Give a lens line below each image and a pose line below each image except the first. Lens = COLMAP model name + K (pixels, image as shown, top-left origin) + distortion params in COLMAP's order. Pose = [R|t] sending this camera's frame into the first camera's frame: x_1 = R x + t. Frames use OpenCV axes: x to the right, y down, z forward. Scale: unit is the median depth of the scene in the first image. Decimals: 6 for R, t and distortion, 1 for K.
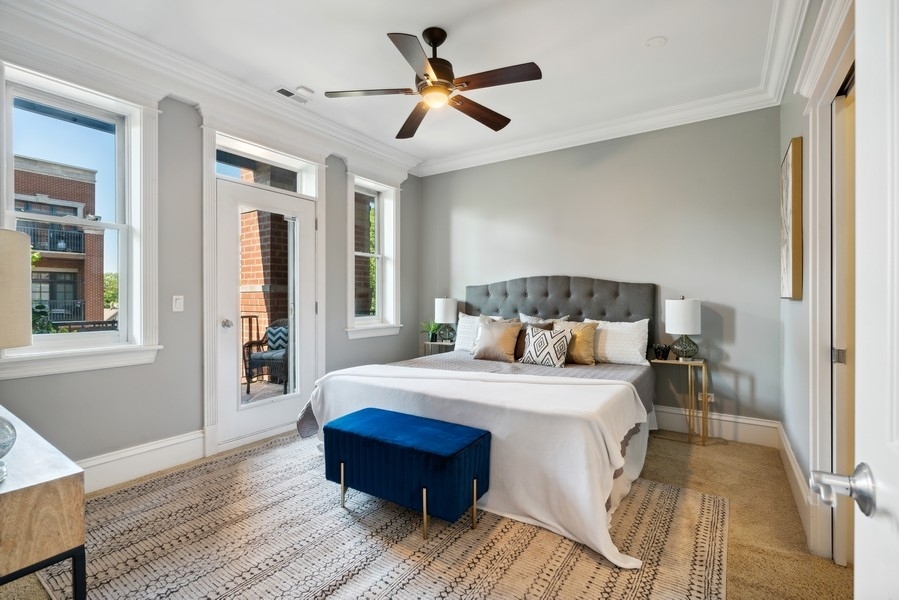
lens RADIAL K [[407.6, 0, 447.0], [0, 407.6, 299.1], [0, 0, 1]] dist [-0.002288, 0.000629]
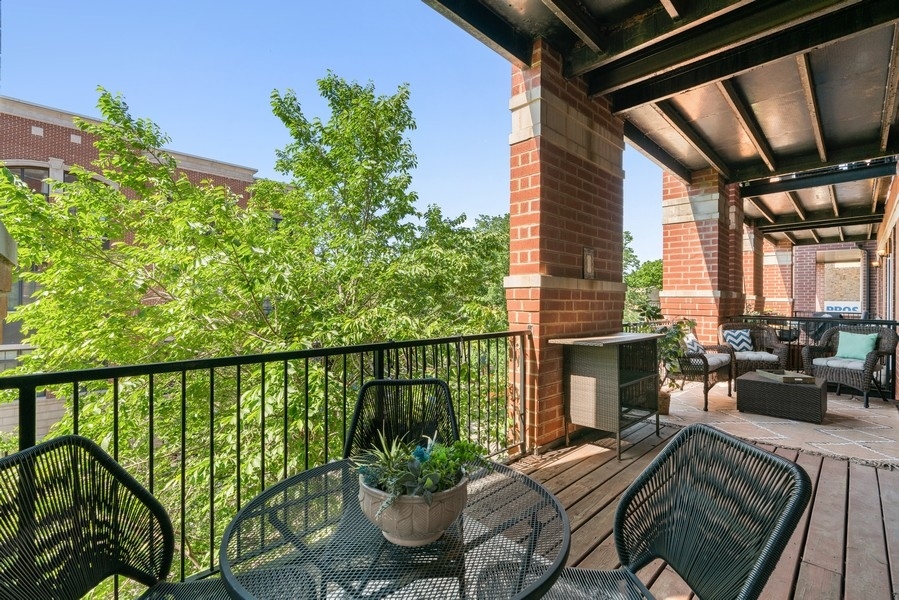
lens RADIAL K [[407.6, 0, 447.0], [0, 407.6, 299.1], [0, 0, 1]] dist [-0.002288, 0.000629]
pose [[0.982326, 0.013828, -0.186665, -1.278990], [-0.015974, 0.999822, -0.009997, 0.012846], [0.186494, 0.012802, 0.982373, -0.250357]]
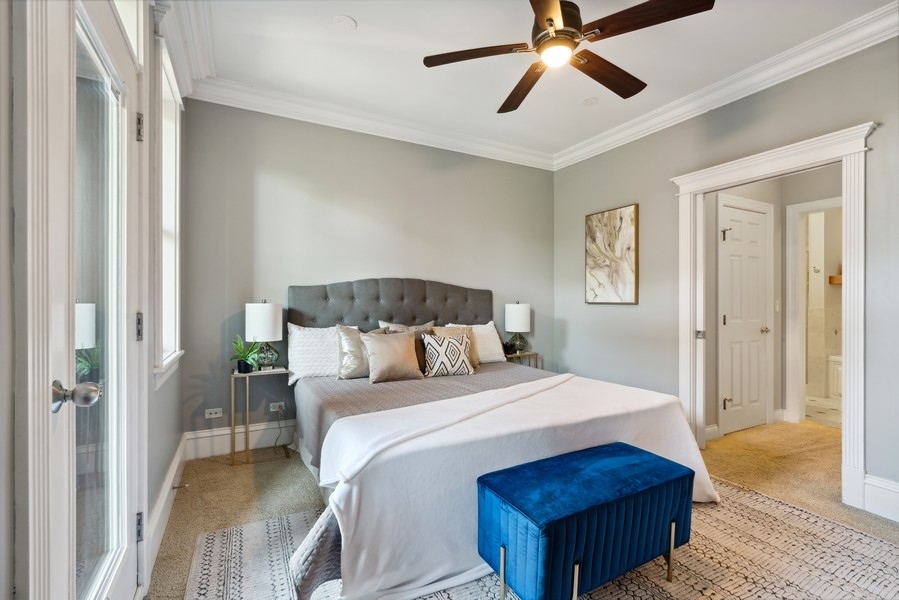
lens RADIAL K [[410.5, 0, 446.7], [0, 410.5, 300.9], [0, 0, 1]] dist [-0.002223, 0.001012]
pose [[0.467967, 0.005661, 0.883728, -0.498464], [0.002802, 0.999965, -0.007889, 0.000624], [-0.883741, 0.006169, 0.467935, 0.481507]]
